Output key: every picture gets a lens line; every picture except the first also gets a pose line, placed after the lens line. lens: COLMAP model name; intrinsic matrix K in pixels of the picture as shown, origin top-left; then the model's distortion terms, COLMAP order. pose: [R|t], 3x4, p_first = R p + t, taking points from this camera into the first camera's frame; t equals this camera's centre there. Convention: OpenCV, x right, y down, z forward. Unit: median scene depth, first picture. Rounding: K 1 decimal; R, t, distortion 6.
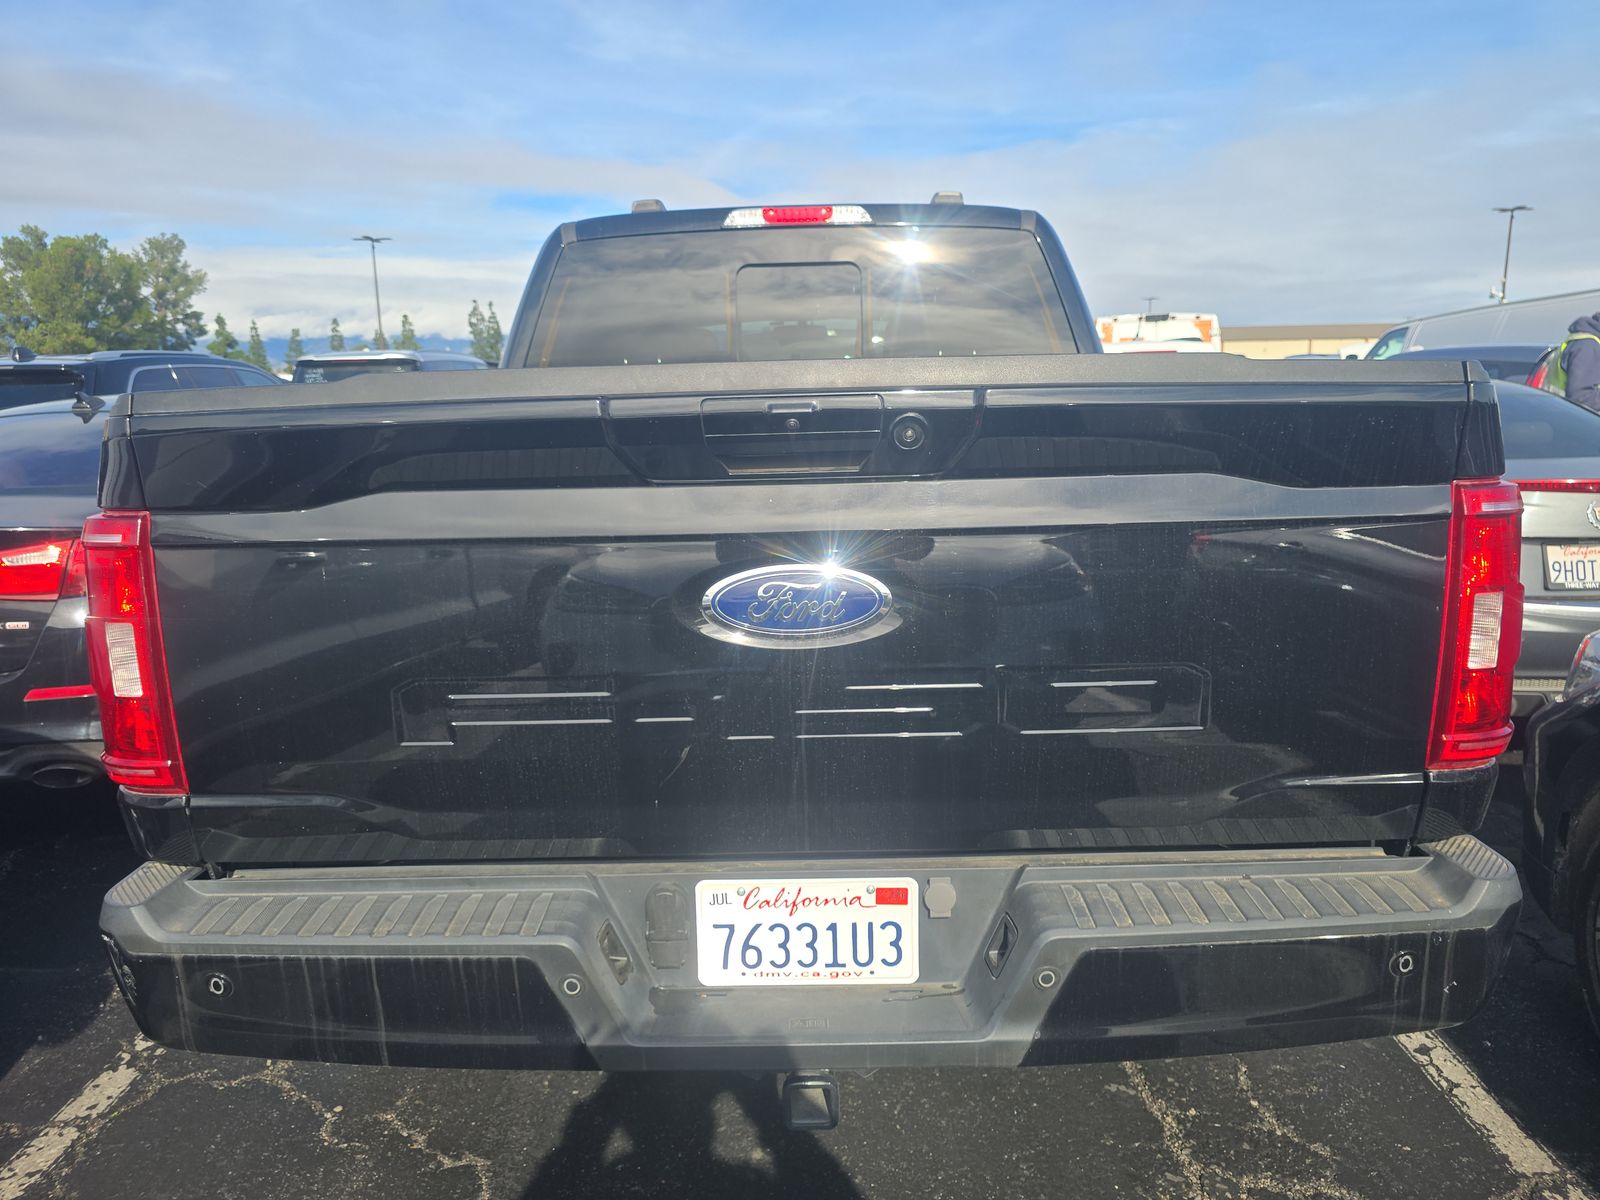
lens RADIAL K [[1063.7, 0, 798.7], [0, 1063.7, 599.4], [0, 0, 1]] dist [0.026535, -0.009266]
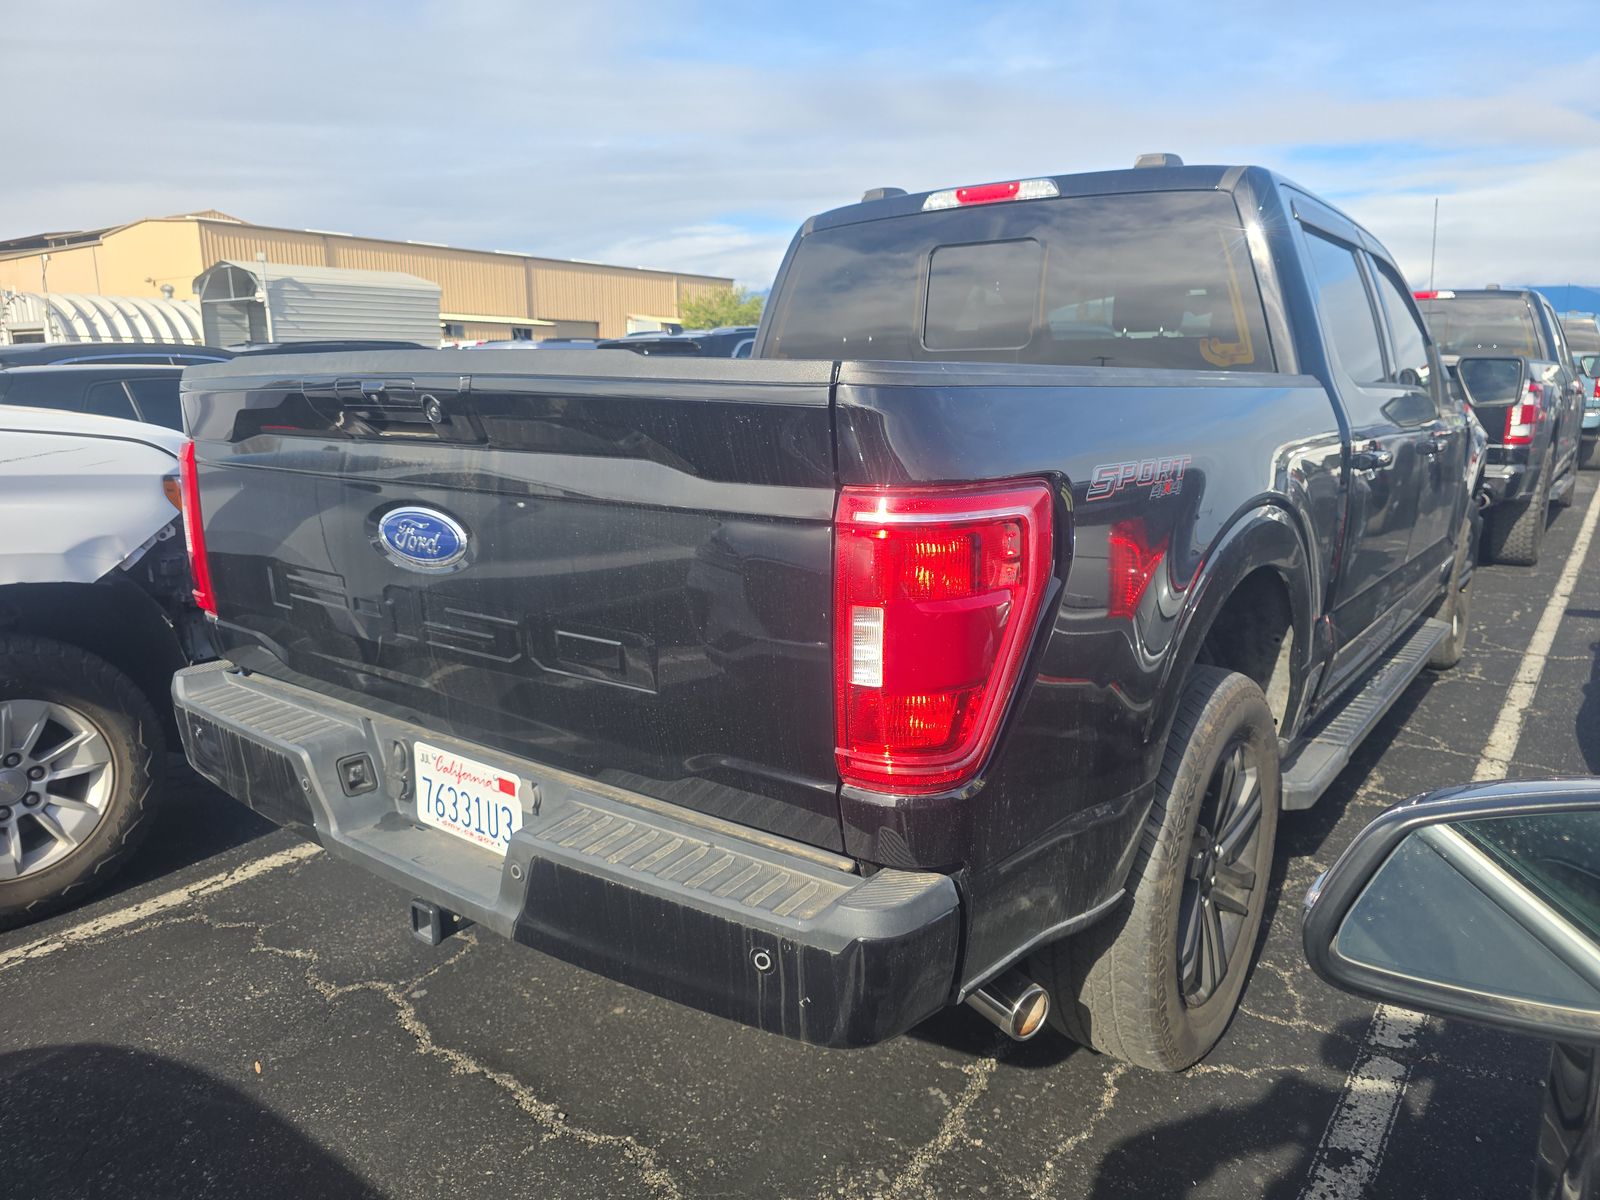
lens RADIAL K [[1063.7, 0, 807.7], [0, 1063.7, 598.3], [0, 0, 1]] dist [0.026535, -0.009266]
pose [[0.806878, 0.140169, -0.573846, 1.033710], [-0.124201, 0.989980, 0.067178, -0.062816], [0.577513, 0.017068, 0.816203, 0.188106]]
